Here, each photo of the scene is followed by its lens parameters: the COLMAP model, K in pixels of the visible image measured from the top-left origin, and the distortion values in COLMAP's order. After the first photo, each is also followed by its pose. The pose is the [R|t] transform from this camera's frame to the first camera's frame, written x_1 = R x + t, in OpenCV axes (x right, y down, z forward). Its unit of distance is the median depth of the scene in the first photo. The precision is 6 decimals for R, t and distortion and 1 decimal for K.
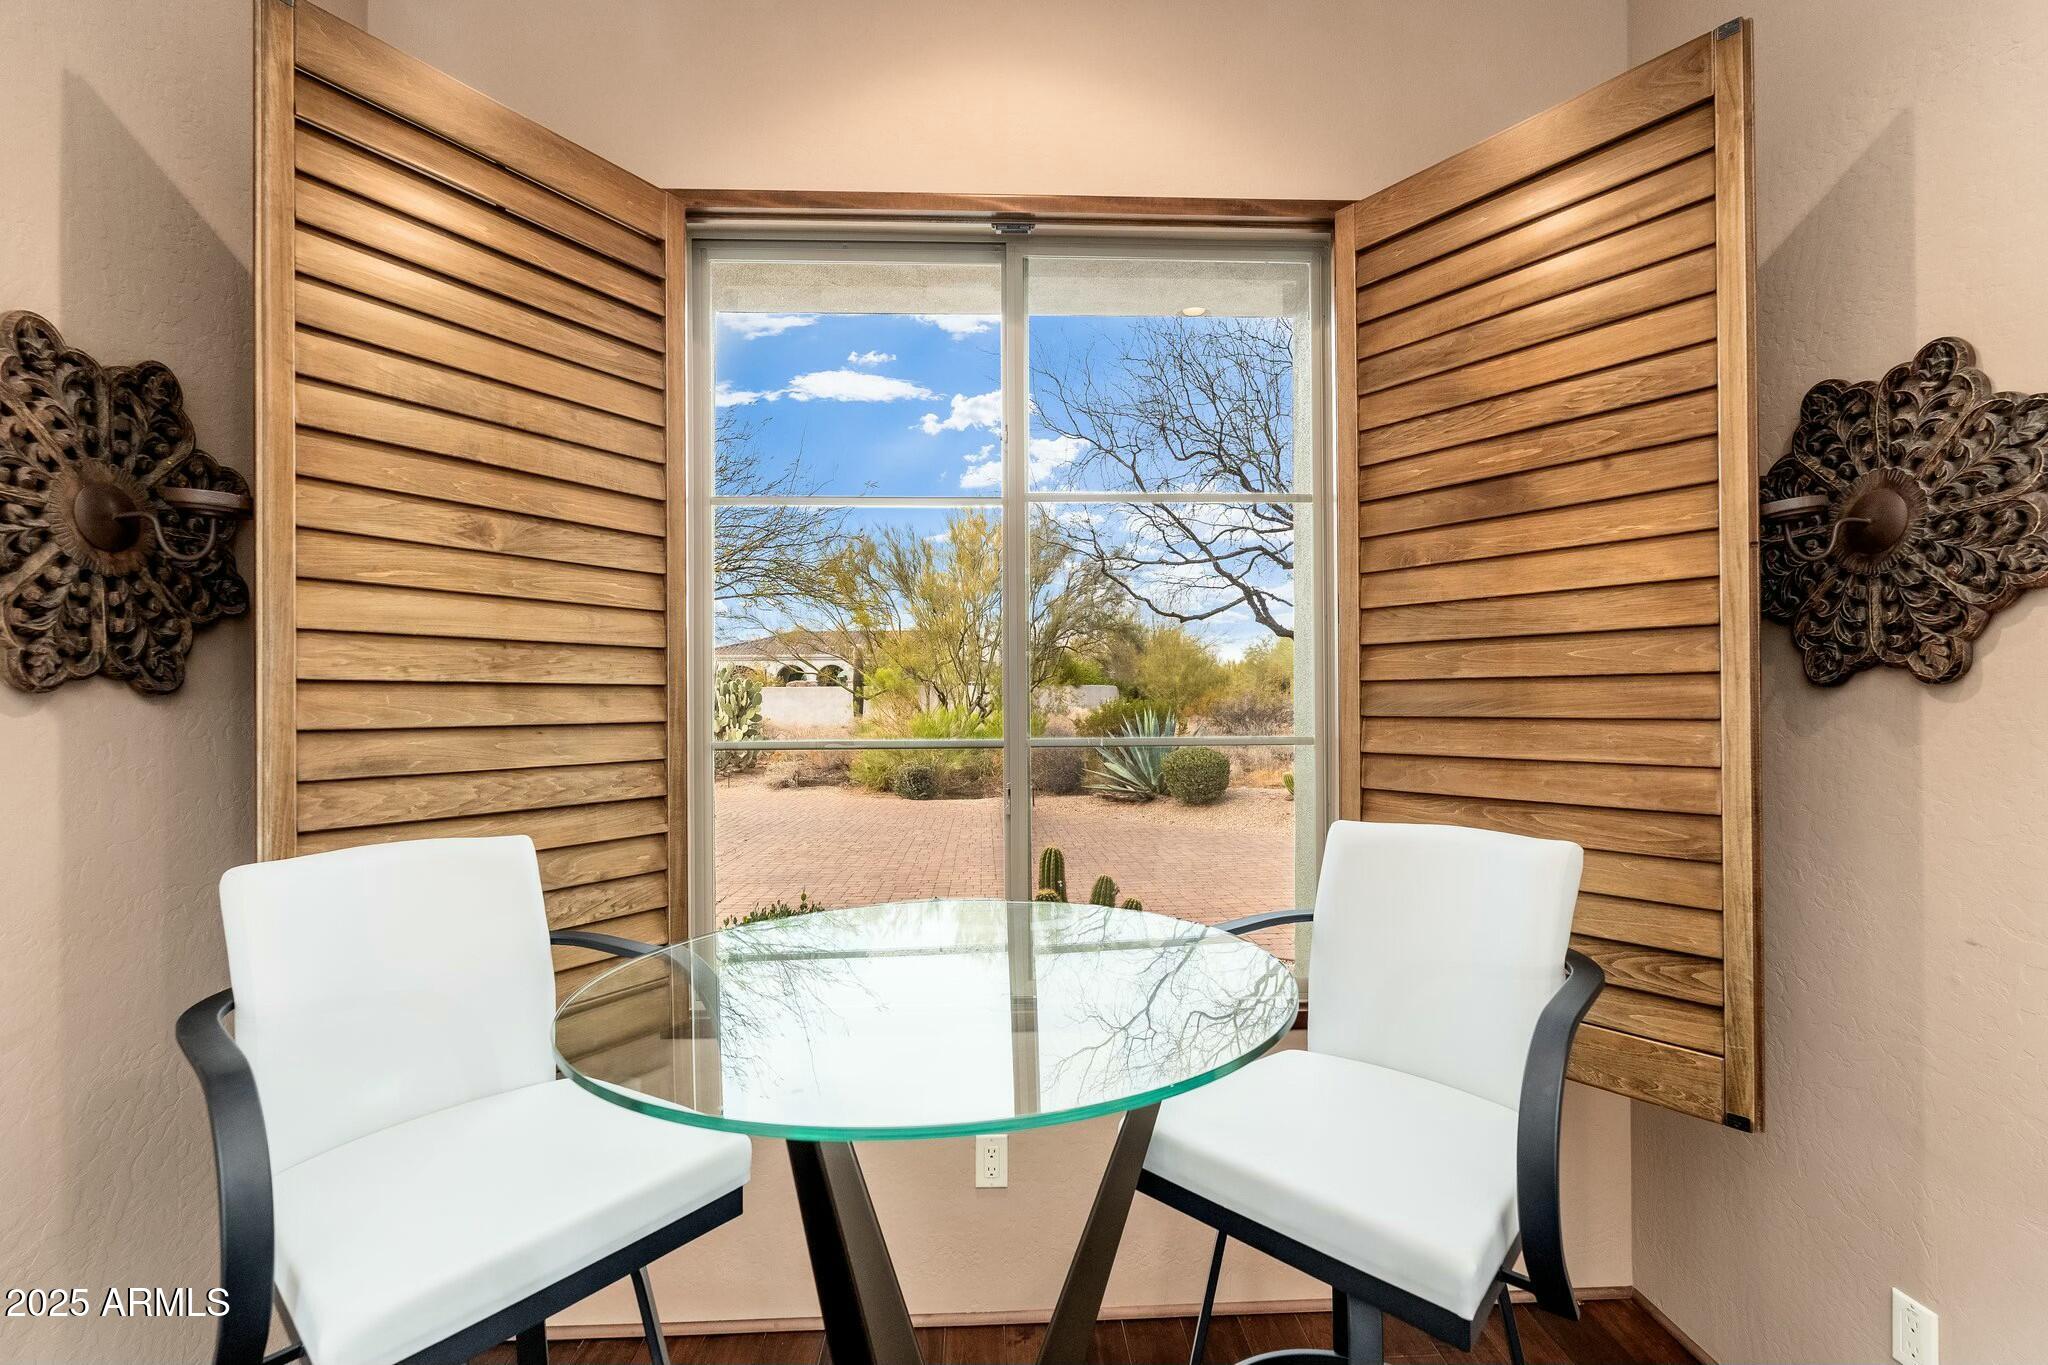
lens RADIAL K [[918.5, 0, 1022.7], [0, 918.5, 701.9], [0, 0, 1]] dist [-0.000254, -0.000271]
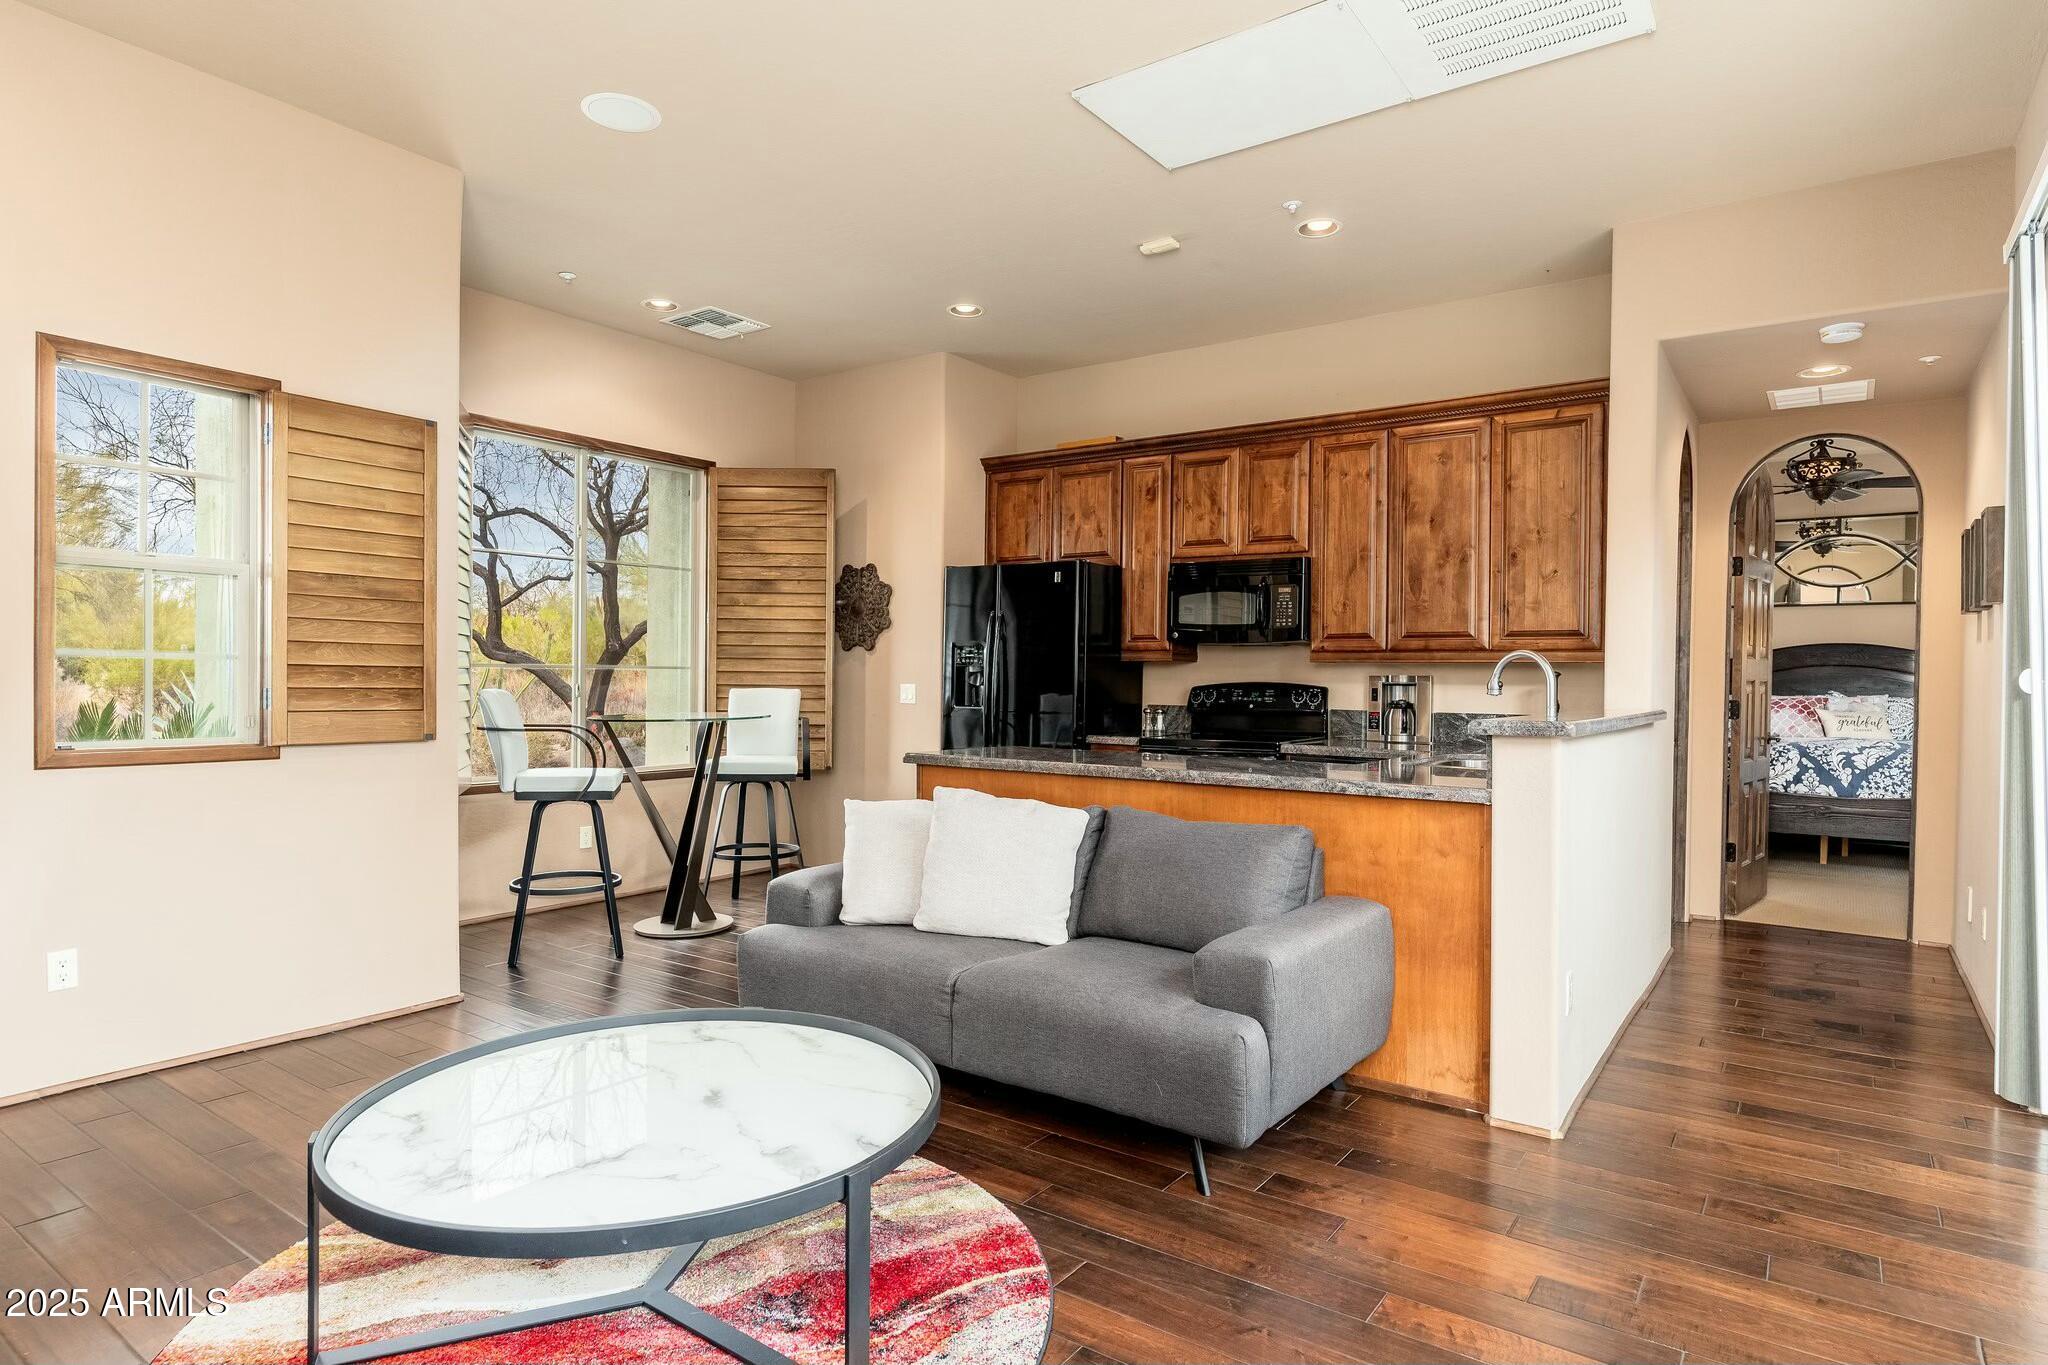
lens RADIAL K [[1136.2, 0, 1022.1], [0, 1136.2, 649.7], [0, 0, 1]] dist [-0.000090, -0.000007]
pose [[0.617369, 0.003246, 0.786667, -2.159485], [-0.017395, 0.999803, 0.009526, -0.070094], [-0.786481, -0.019565, 0.617304, -2.242845]]
